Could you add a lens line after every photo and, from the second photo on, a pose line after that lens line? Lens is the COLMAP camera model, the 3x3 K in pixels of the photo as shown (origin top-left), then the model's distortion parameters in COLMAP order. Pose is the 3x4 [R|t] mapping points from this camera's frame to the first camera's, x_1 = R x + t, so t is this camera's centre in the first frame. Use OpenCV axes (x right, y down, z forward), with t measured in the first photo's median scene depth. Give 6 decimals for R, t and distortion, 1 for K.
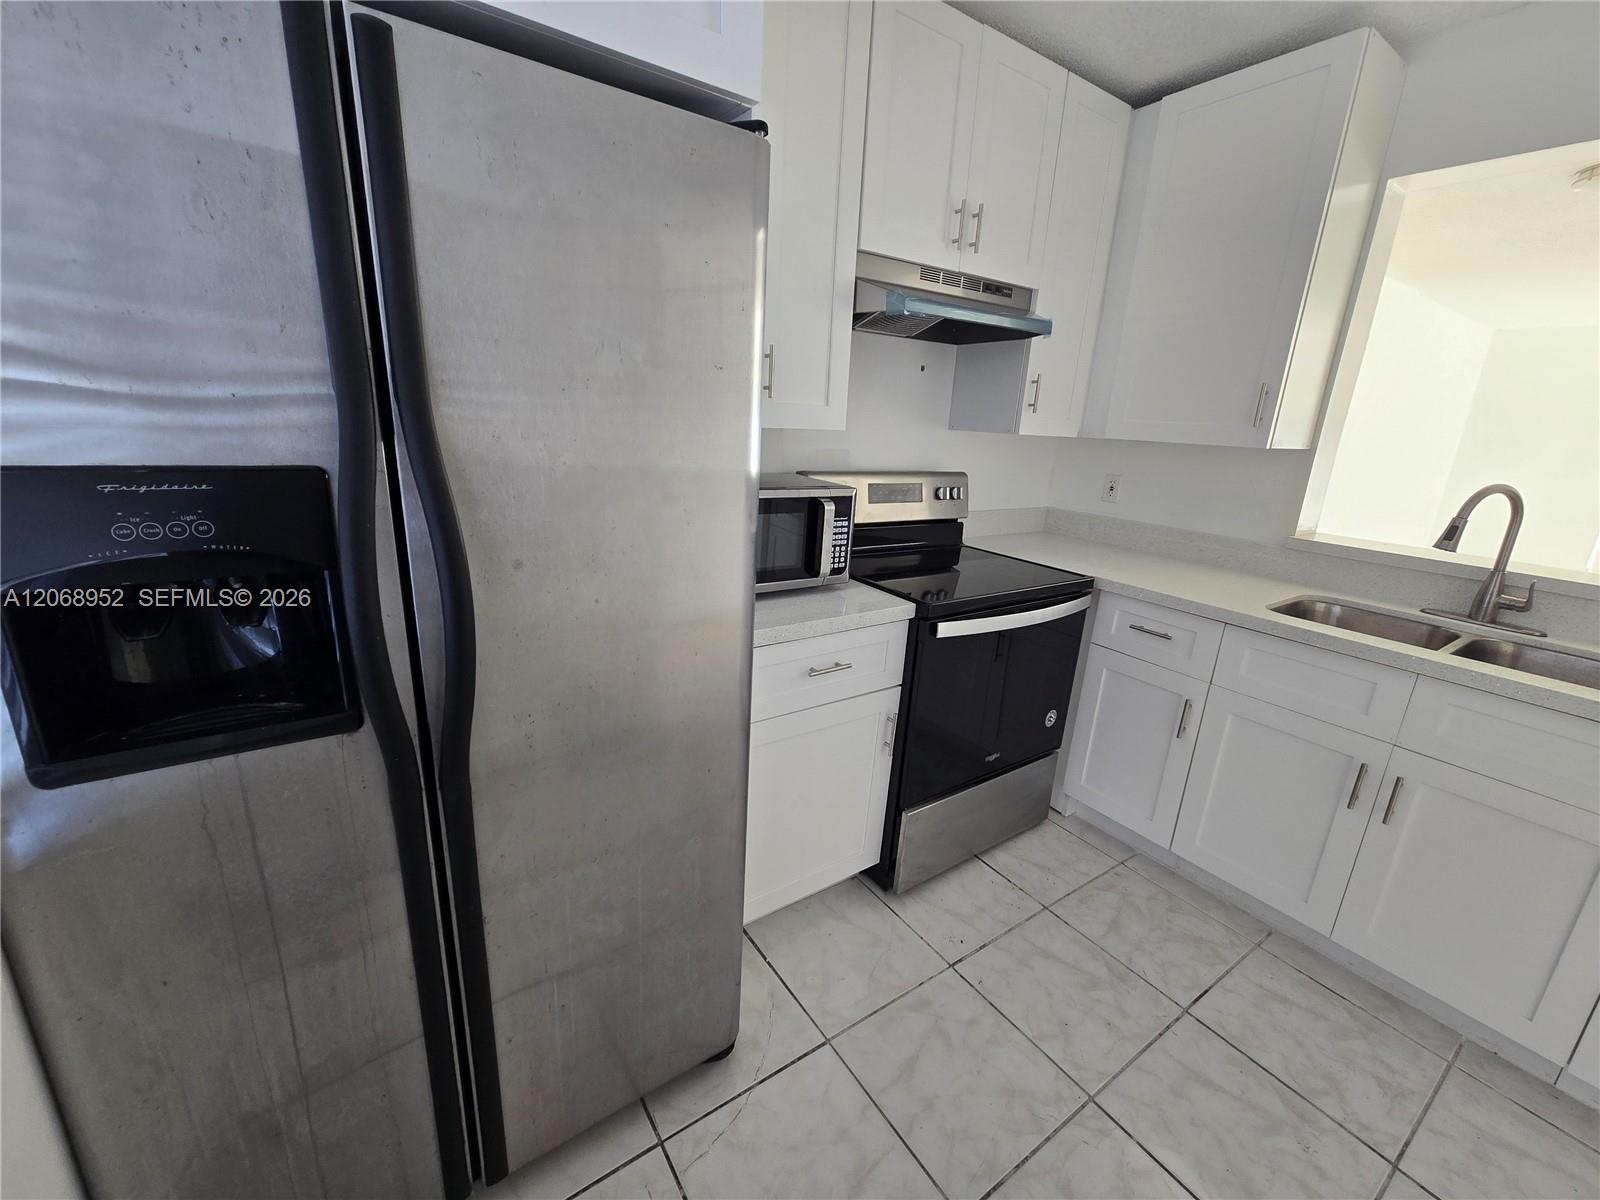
lens RADIAL K [[646.0, 0, 794.8], [0, 646.0, 599.7], [0, 0, 1]] dist [0.001865, 0.000446]
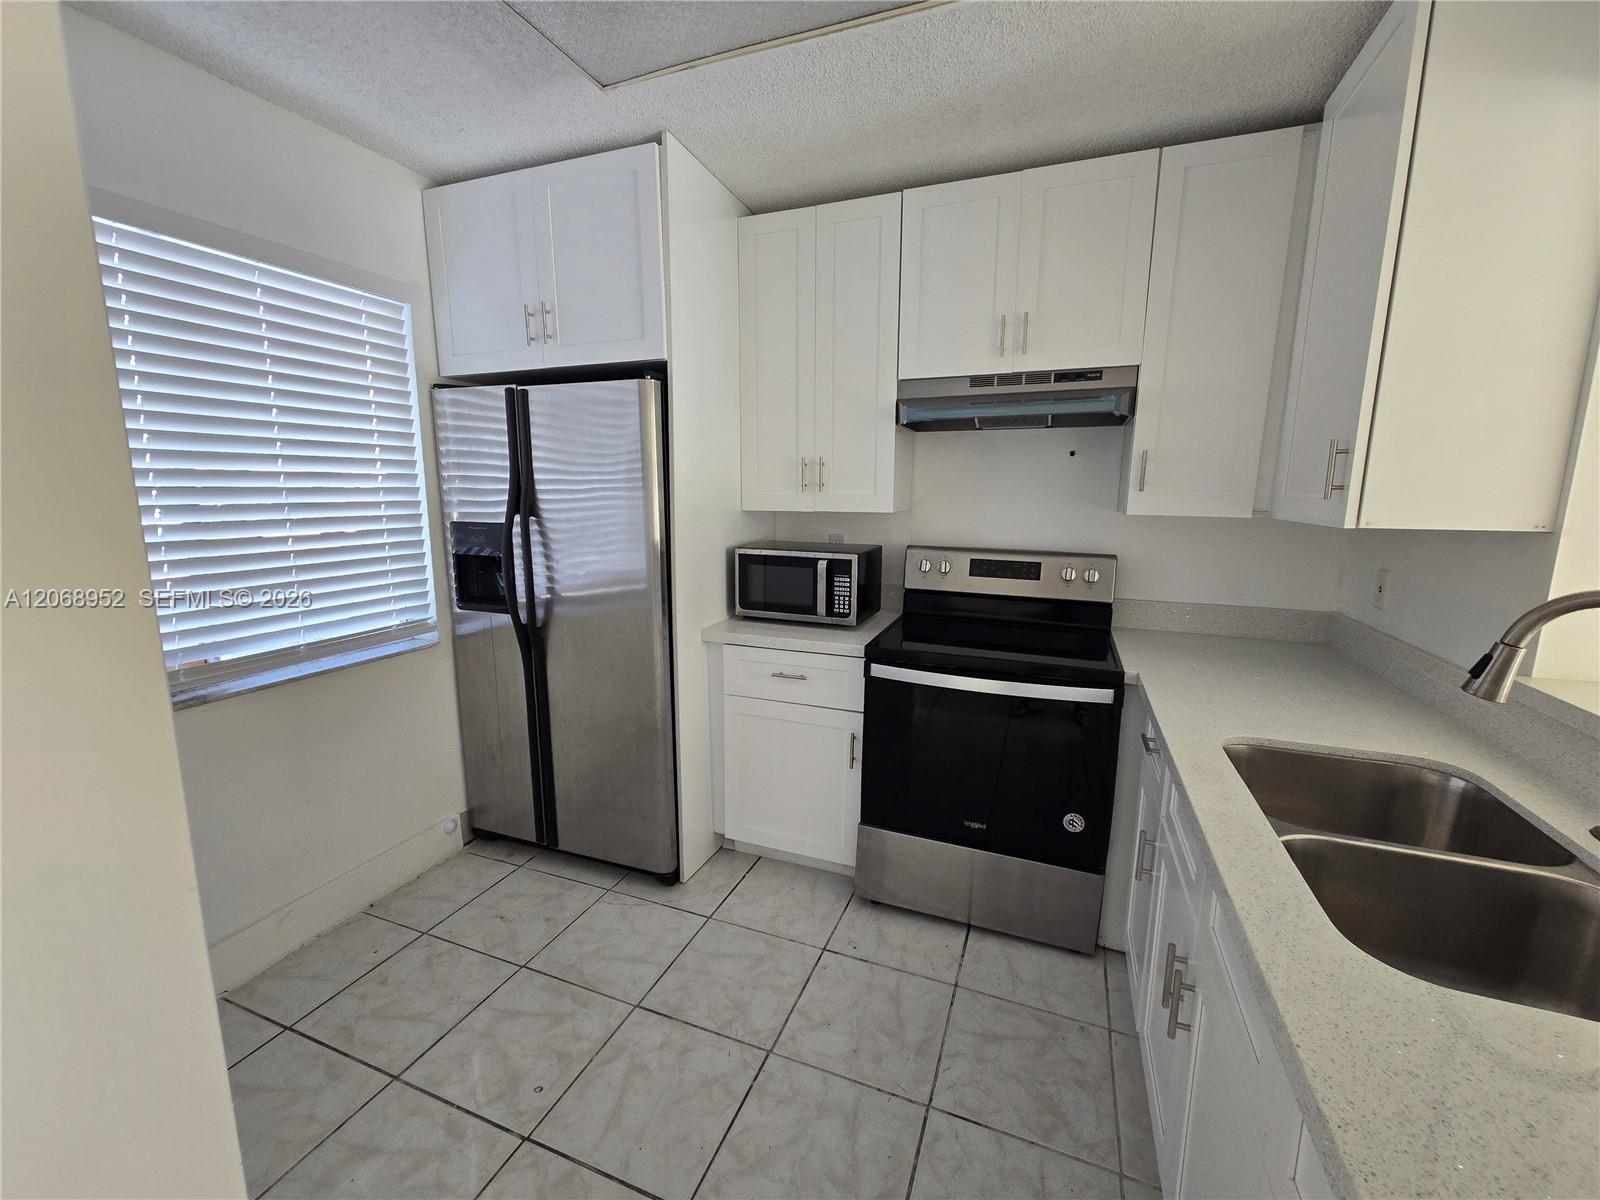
lens RADIAL K [[646.0, 0, 810.7], [0, 646.0, 600.6], [0, 0, 1]] dist [0.001865, 0.000446]
pose [[0.570858, 0.091193, -0.815969, 1.035410], [-0.206104, 0.977907, -0.034901, -0.012546], [0.794760, 0.188098, 0.577041, 0.158573]]
